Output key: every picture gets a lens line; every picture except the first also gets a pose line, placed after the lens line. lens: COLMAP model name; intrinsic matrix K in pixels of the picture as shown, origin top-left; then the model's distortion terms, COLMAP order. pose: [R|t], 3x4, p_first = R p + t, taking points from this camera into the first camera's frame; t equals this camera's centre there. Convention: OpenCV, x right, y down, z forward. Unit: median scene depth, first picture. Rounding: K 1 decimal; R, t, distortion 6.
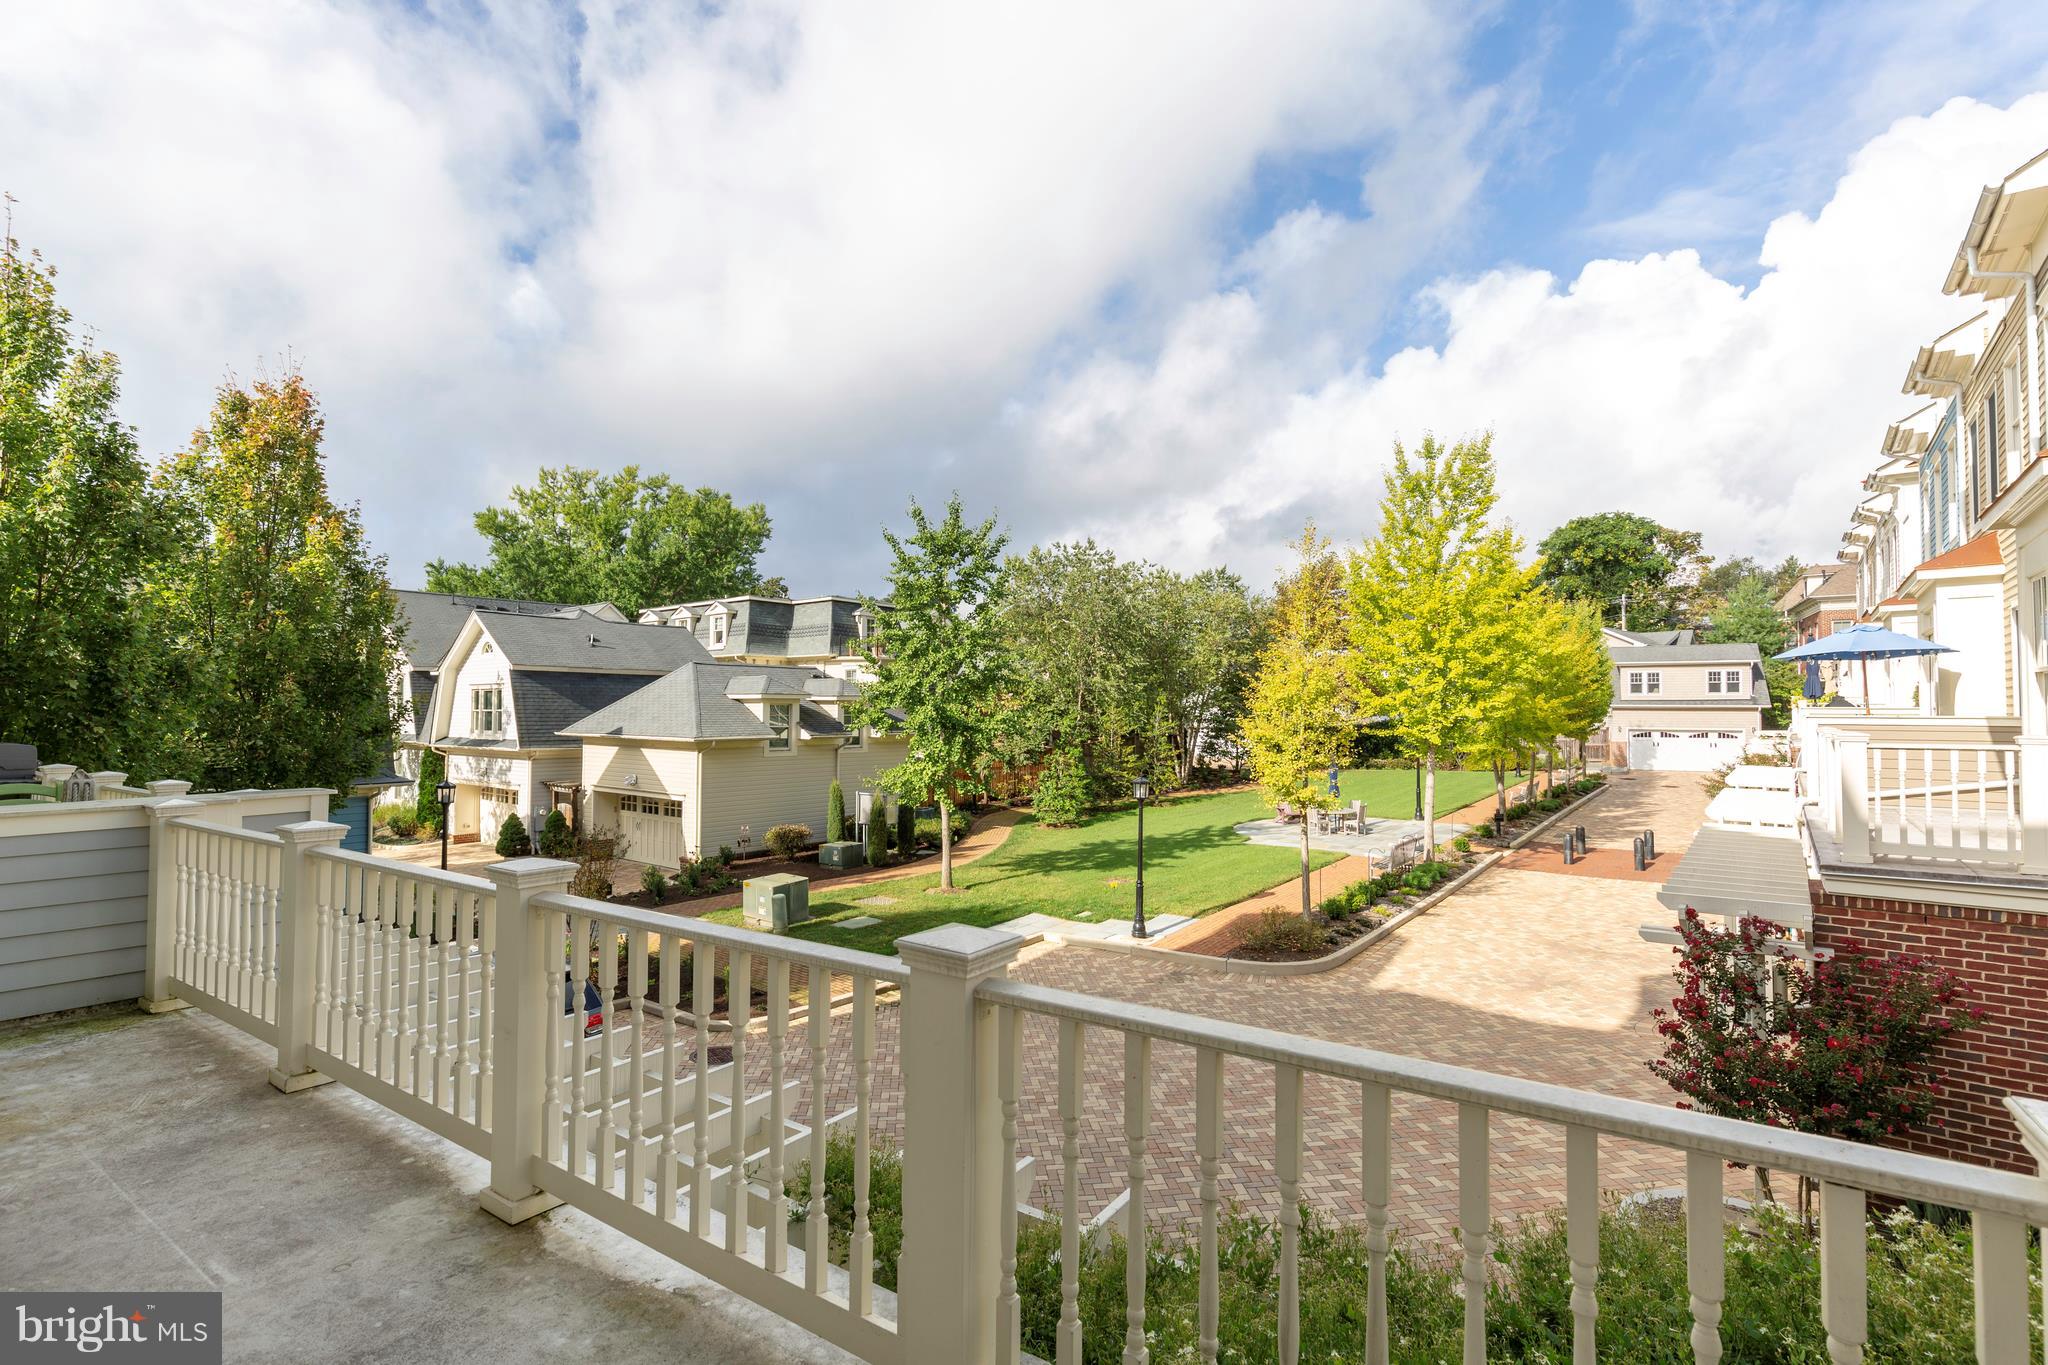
lens RADIAL K [[927.9, 0, 1007.2], [0, 927.9, 686.3], [0, 0, 1]] dist [0.010736, -0.003322]
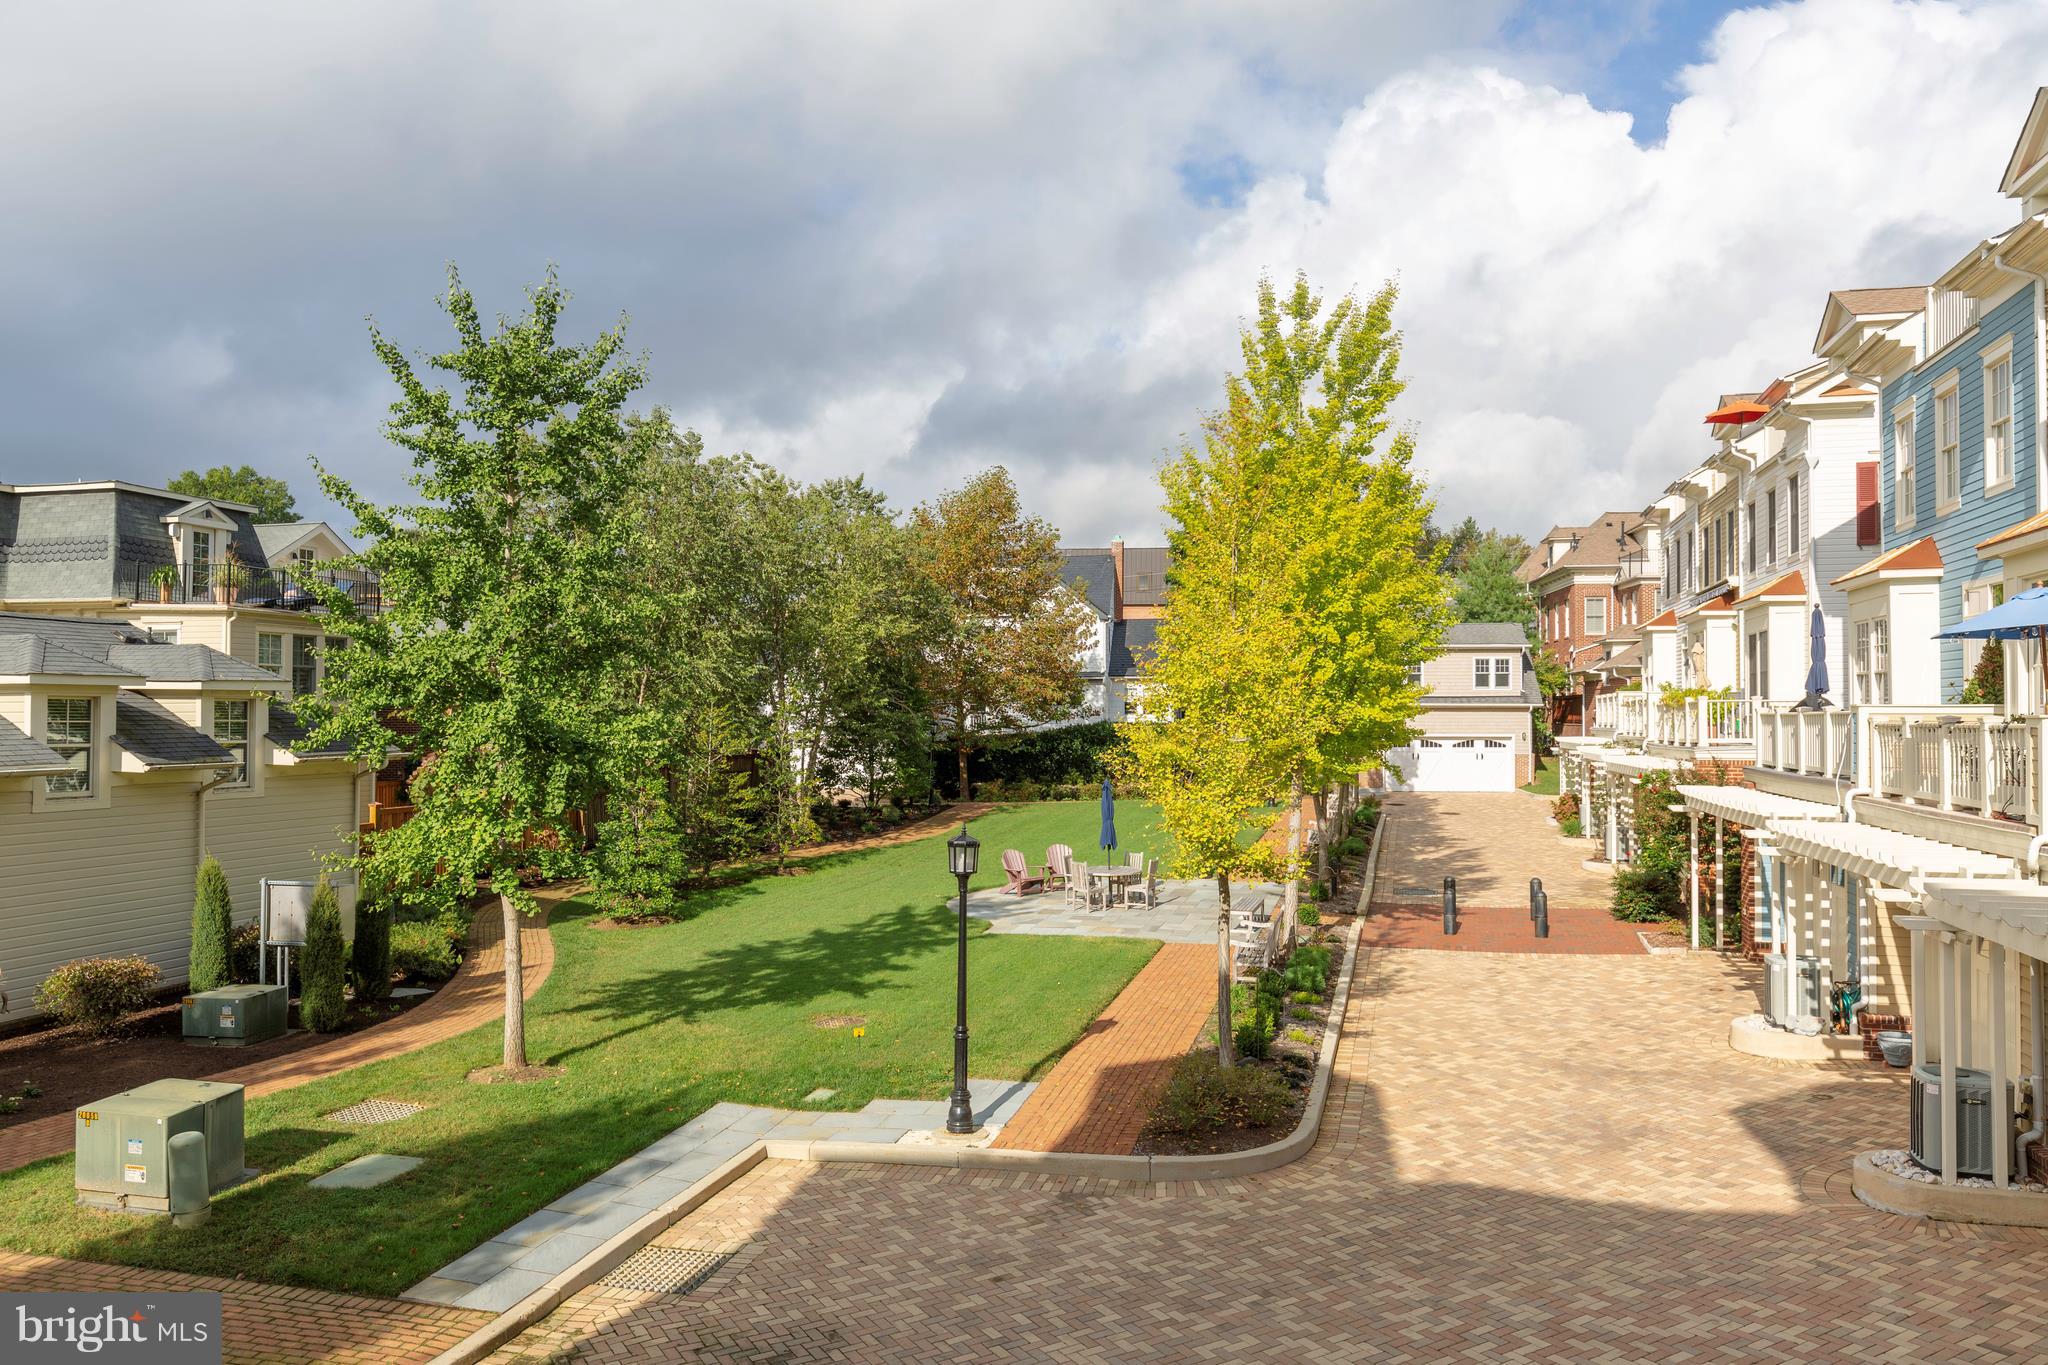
lens RADIAL K [[1445.3, 0, 1022.8], [0, 1445.3, 694.4], [0, 0, 1]] dist [0.000096, -0.003444]
pose [[0.907406, 0.004372, 0.420231, -0.122691], [-0.010391, 0.999874, 0.012035, 0.004250], [-0.420126, -0.015287, 0.907337, 0.157075]]
